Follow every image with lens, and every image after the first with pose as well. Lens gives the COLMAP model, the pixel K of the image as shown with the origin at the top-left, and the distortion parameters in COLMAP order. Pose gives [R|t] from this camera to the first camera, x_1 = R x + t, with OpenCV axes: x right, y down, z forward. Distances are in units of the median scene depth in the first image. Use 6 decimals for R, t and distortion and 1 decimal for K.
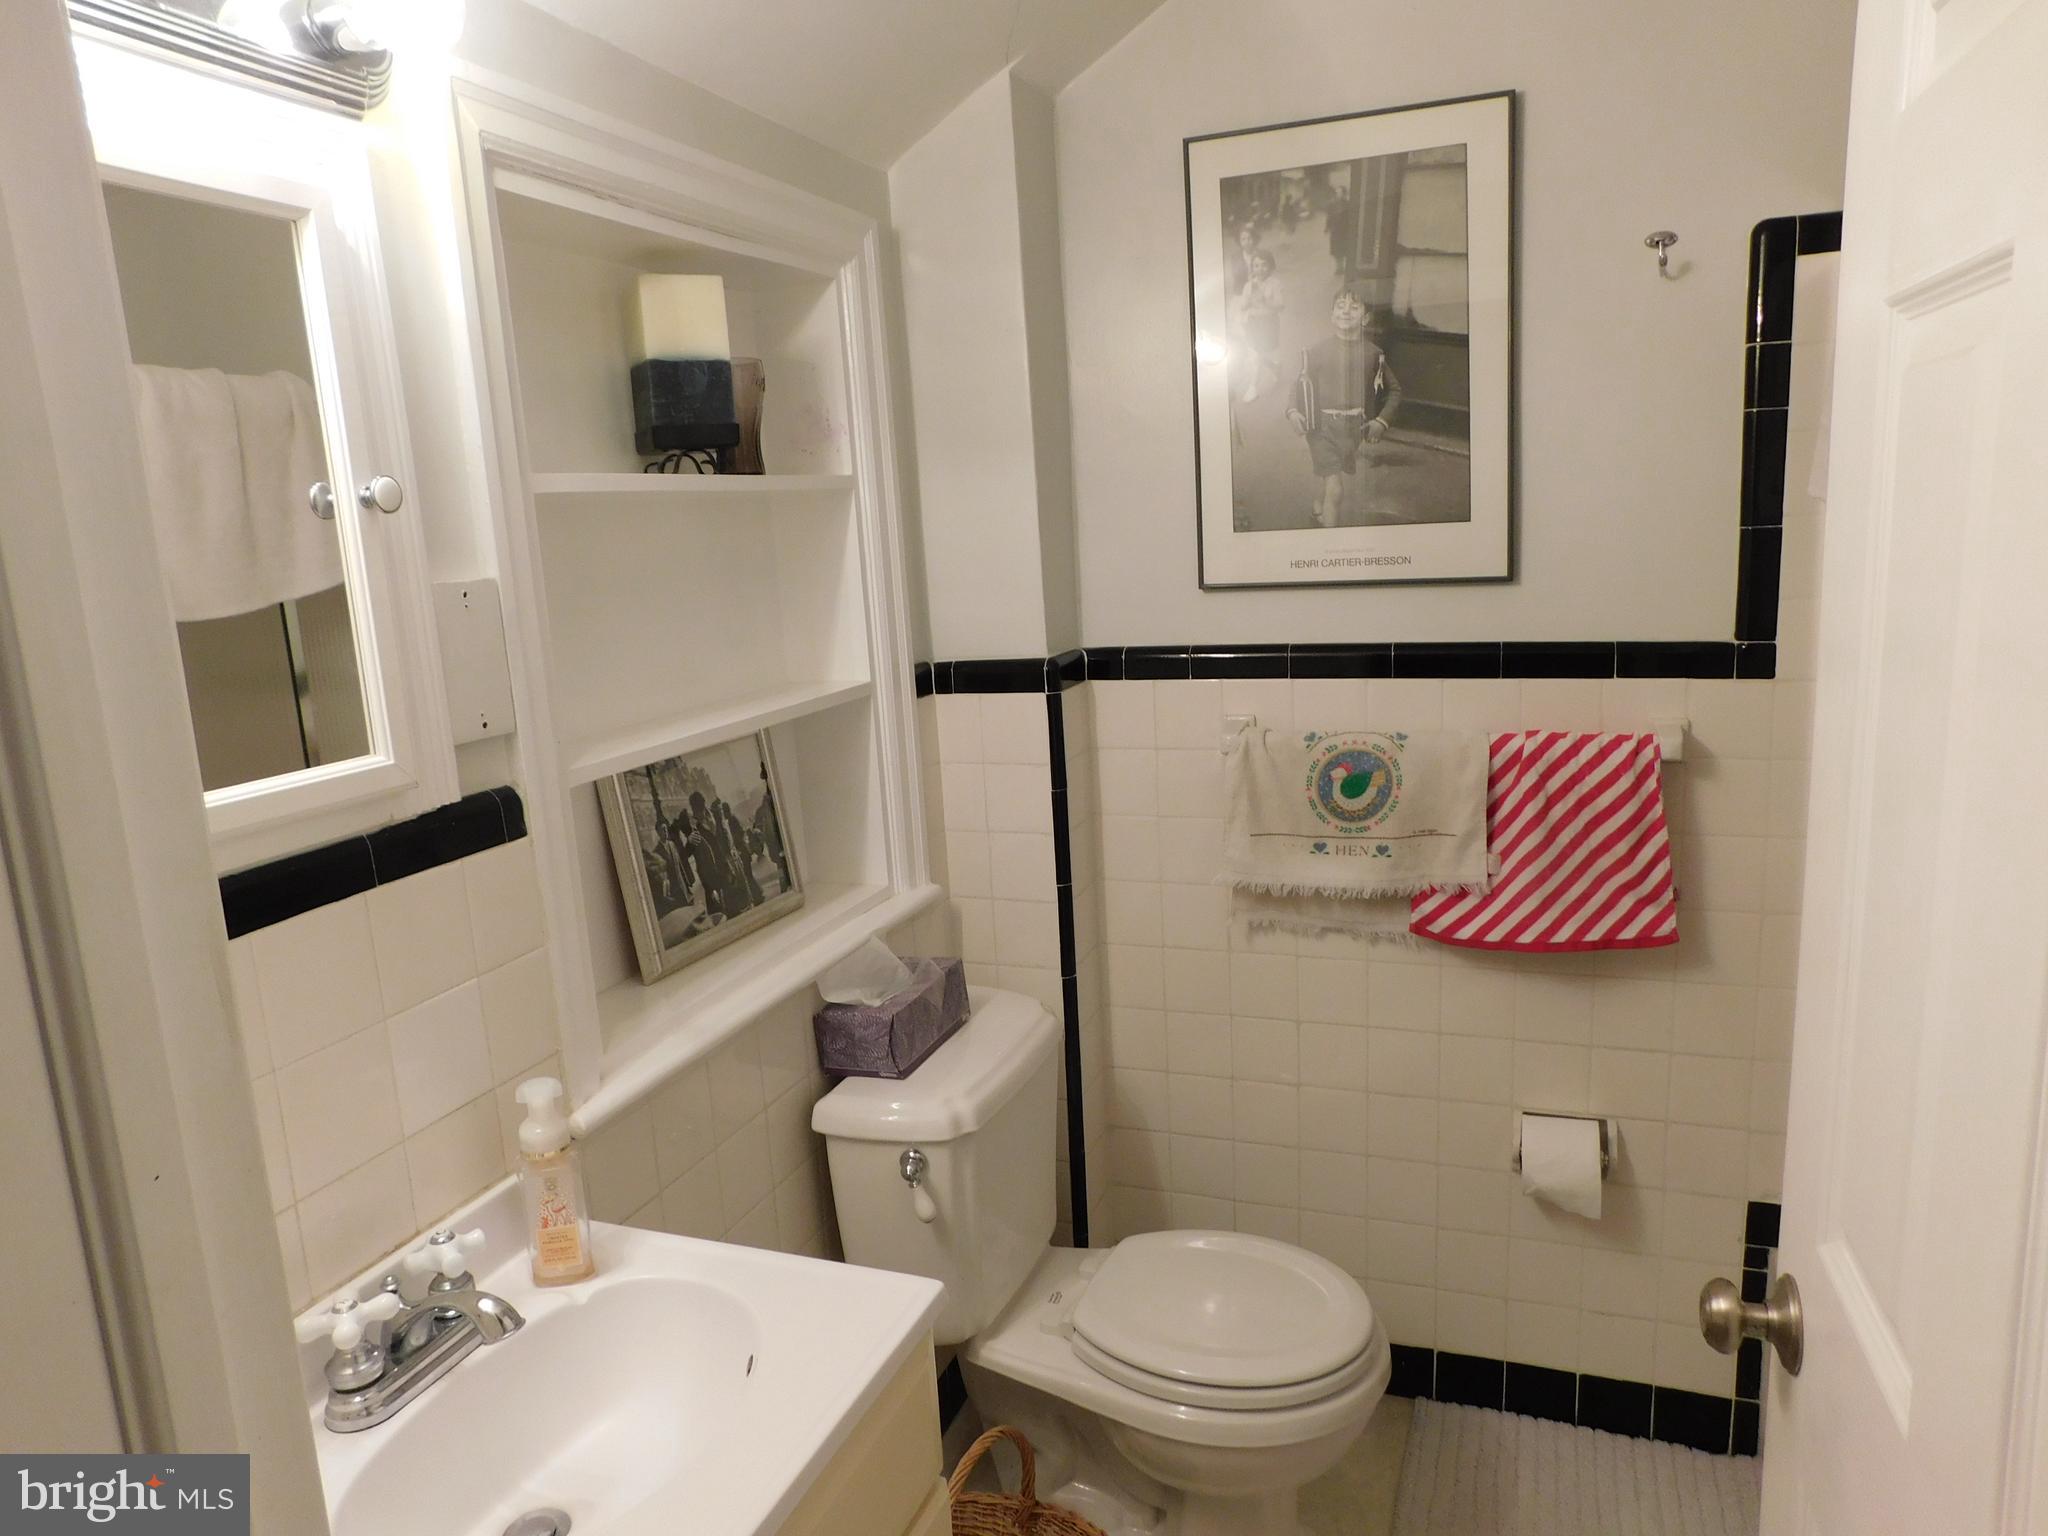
lens RADIAL K [[1372.0, 0, 1038.5], [0, 1372.0, 760.2], [0, 0, 1]] dist [-0.063611, 0.048242]
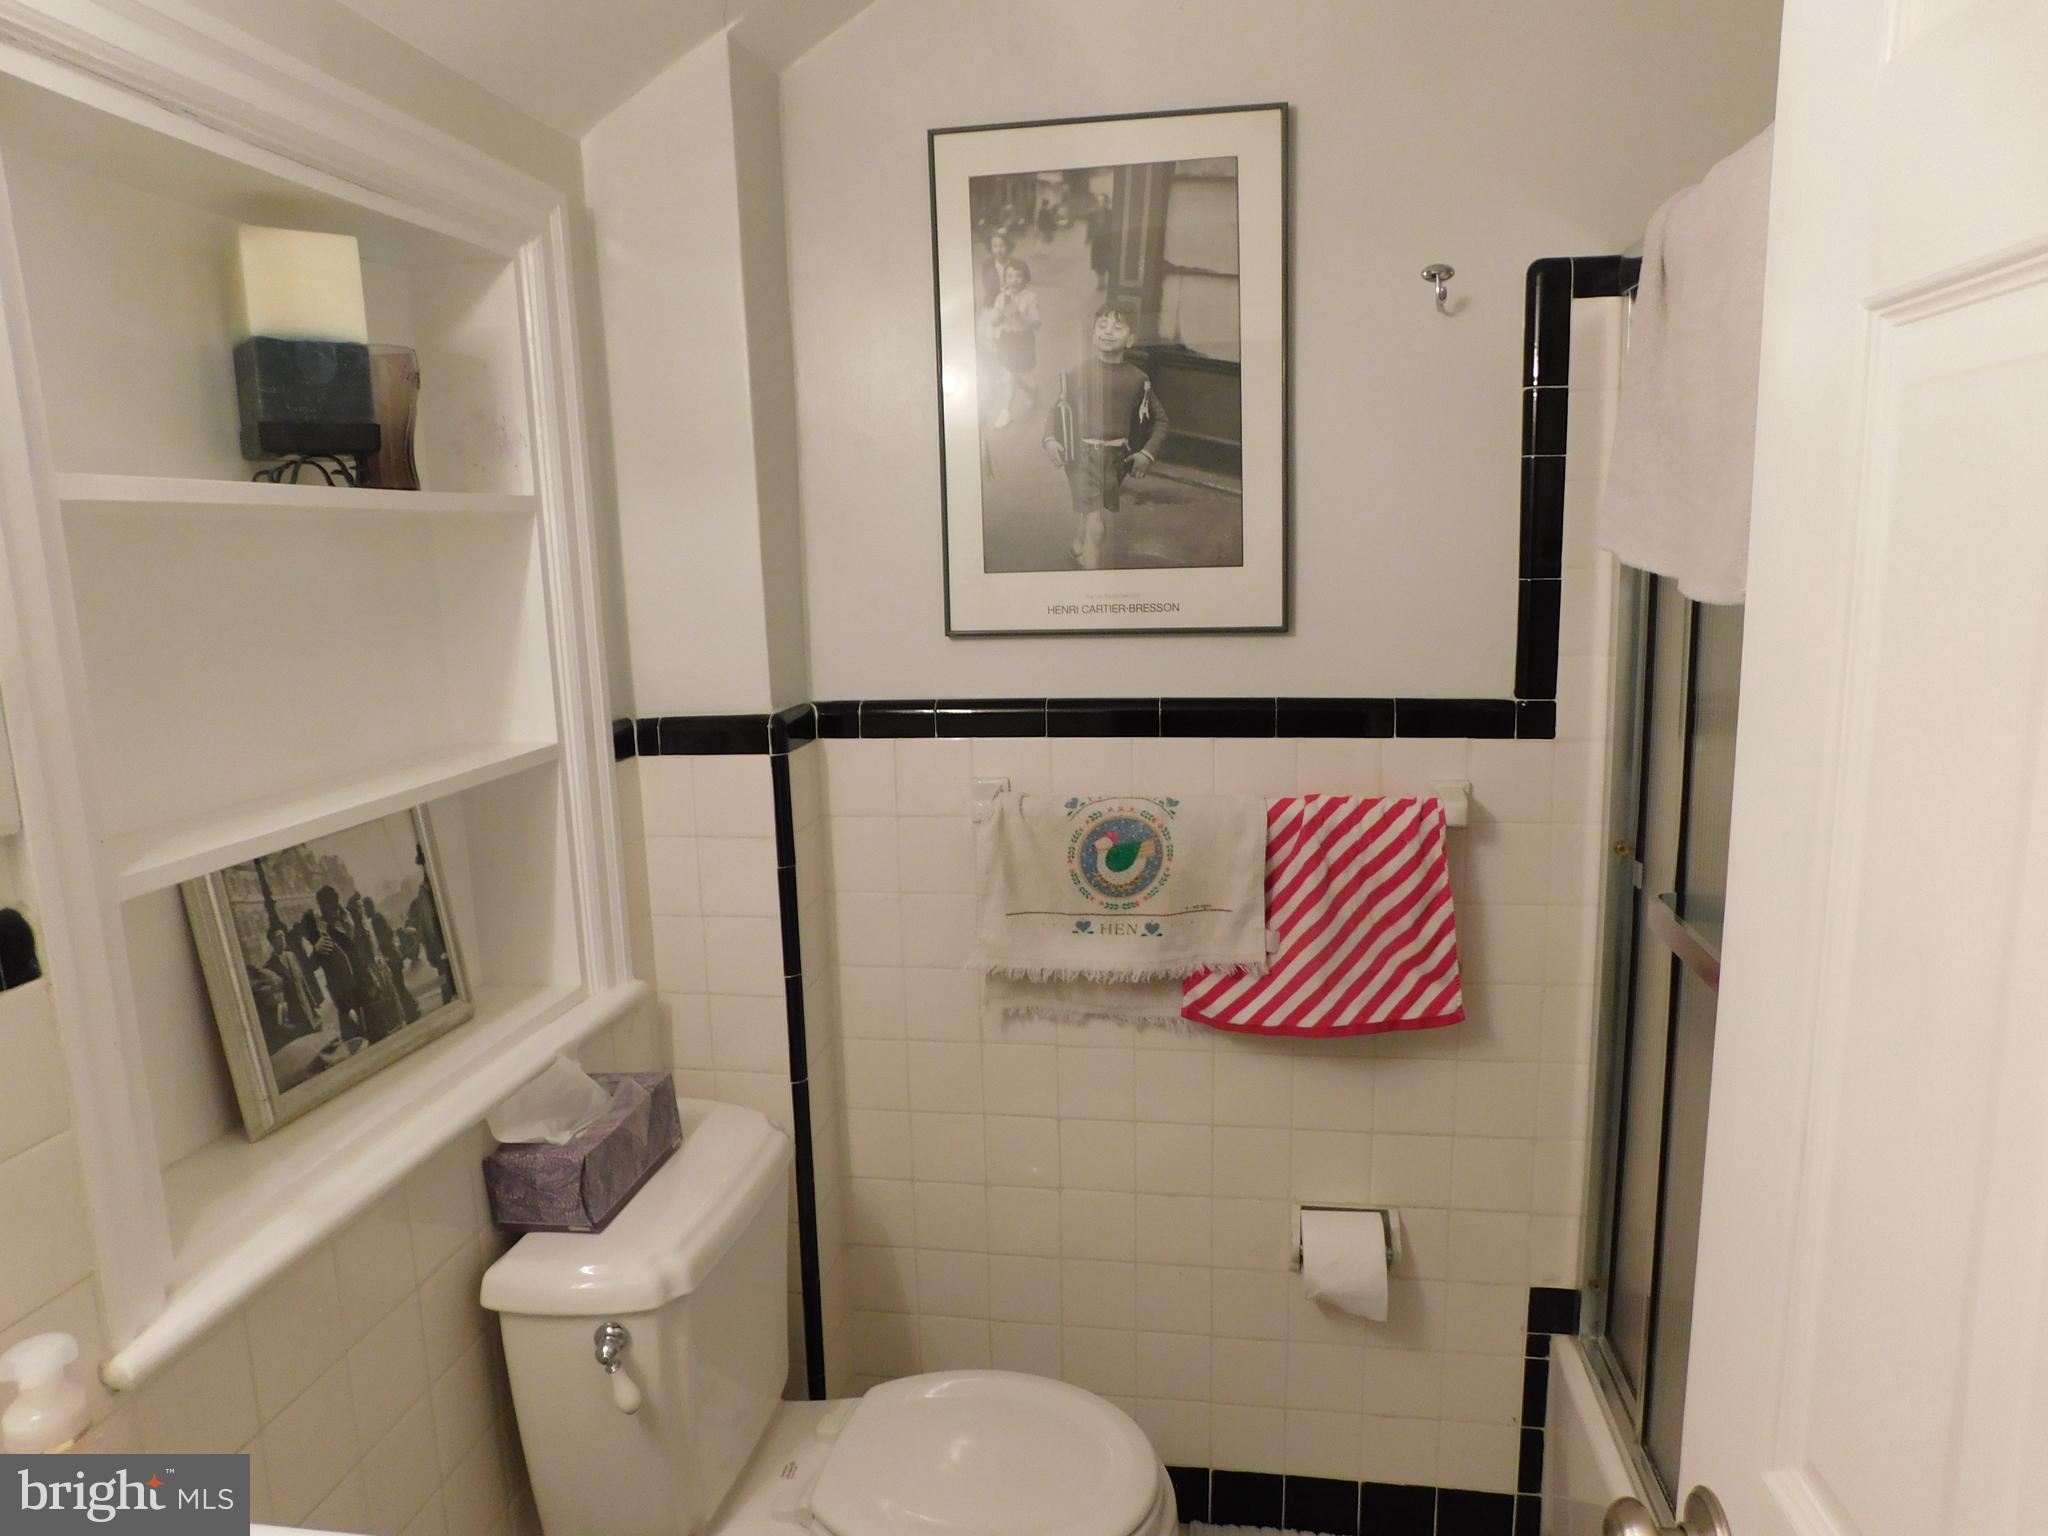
lens RADIAL K [[1372.0, 0, 1038.5], [0, 1372.0, 760.2], [0, 0, 1]] dist [-0.063611, 0.048242]
pose [[0.979371, -0.004442, 0.202020, -0.003574], [0.009786, 0.999628, -0.025462, -0.023178], [-0.201831, 0.026914, 0.979050, 0.131386]]
